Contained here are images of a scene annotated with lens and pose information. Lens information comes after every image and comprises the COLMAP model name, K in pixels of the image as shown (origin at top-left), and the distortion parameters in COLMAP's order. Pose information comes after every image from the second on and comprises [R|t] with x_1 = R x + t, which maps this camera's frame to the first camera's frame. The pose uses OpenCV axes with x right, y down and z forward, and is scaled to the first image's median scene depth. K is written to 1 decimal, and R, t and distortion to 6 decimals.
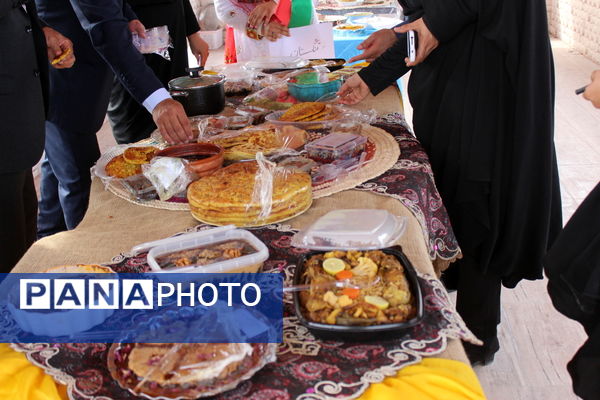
lens RADIAL K [[729.8, 0, 300.0], [0, 729.8, 200.0], [0, 0, 1]] dist [-0.048912, -0.014806]
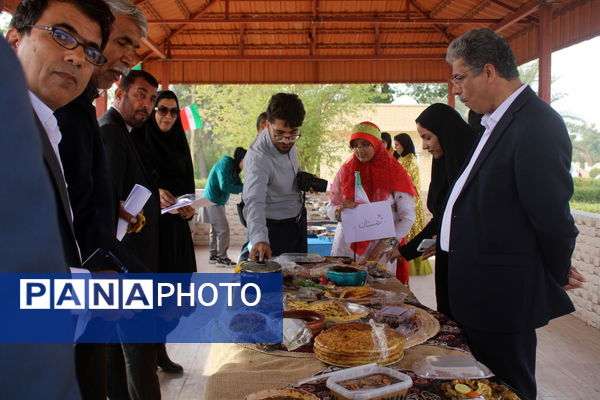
lens RADIAL K [[601.2, 0, 300.0], [0, 601.2, 200.0], [0, 0, 1]] dist [-0.149417, 0.136859]
pose [[0.989382, 0.056859, 0.133754, -0.428523], [-0.015248, 0.955827, -0.293533, 0.075913], [-0.144535, 0.288377, 0.946545, -0.156222]]
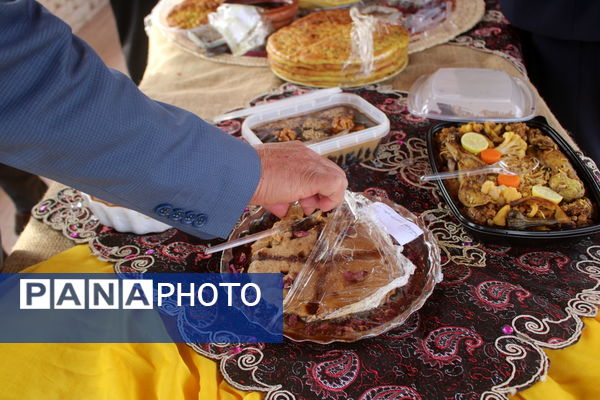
lens RADIAL K [[601.2, 0, 300.0], [0, 601.2, 200.0], [0, 0, 1]] dist [-0.149417, 0.136859]
pose [[0.999992, 0.001587, 0.003703, -0.145646], [-0.002467, 0.967826, 0.251607, -0.014176], [-0.003185, -0.251614, 0.967822, 0.321029]]
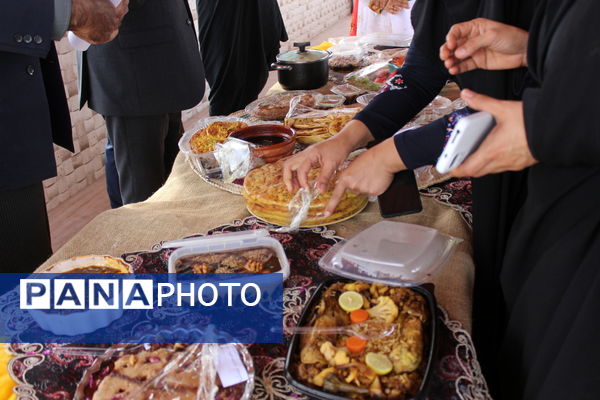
lens RADIAL K [[601.2, 0, 300.0], [0, 601.2, 200.0], [0, 0, 1]] dist [-0.149417, 0.136859]
pose [[0.969141, 0.117228, -0.216849, 0.124860], [-0.093122, 0.988607, 0.118258, -0.109679], [0.228242, -0.094416, 0.969016, 0.268469]]
